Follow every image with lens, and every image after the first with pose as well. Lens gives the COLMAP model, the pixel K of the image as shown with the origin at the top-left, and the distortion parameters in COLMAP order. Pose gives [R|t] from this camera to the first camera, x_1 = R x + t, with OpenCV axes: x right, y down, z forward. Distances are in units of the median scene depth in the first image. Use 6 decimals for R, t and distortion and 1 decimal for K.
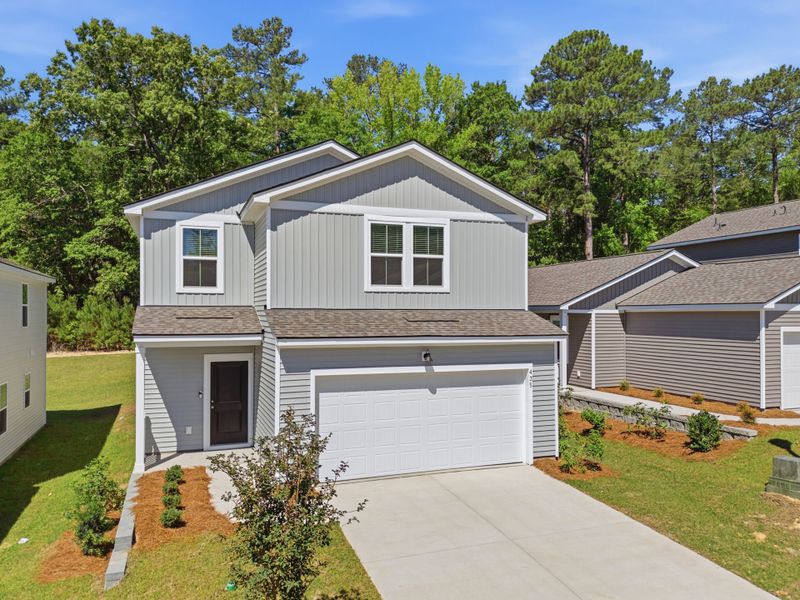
lens RADIAL K [[600.5, 0, 405.1], [0, 600.5, 303.2], [0, 0, 1]] dist [0.059406, -0.059380]
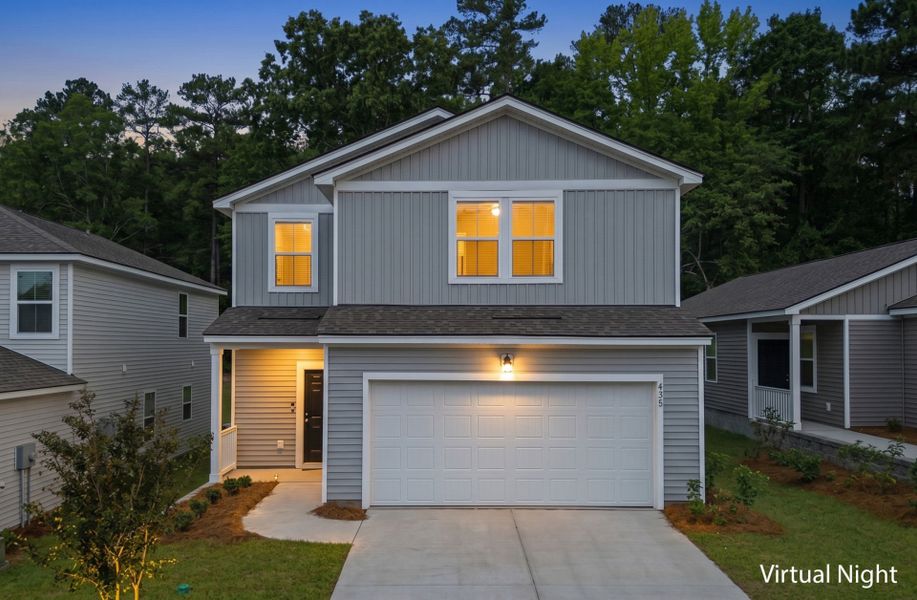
lens RADIAL K [[748.9, 0, 445.1], [0, 748.9, 332.8], [0, 0, 1]] dist [0.058772, -0.055903]
pose [[0.932661, -0.001068, -0.360754, 0.282470], [0.002158, 0.999994, 0.002621, 0.041922], [0.360749, -0.003223, 0.932657, 0.035154]]
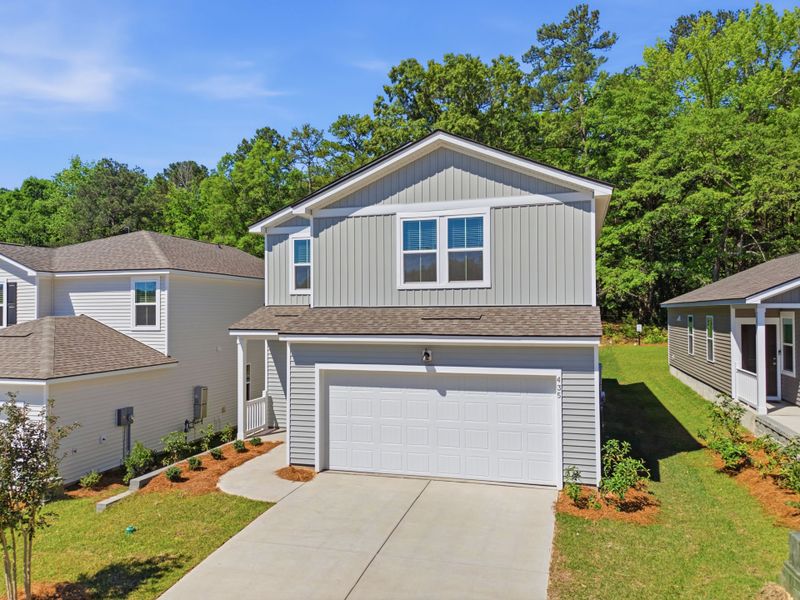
lens RADIAL K [[600.5, 0, 405.1], [0, 600.5, 303.2], [0, 0, 1]] dist [0.059406, -0.059380]
pose [[0.795807, -0.014106, -0.605387, 0.524915], [0.017158, 0.999853, -0.000742, 0.004239], [0.605308, -0.009797, 0.795931, 0.194430]]
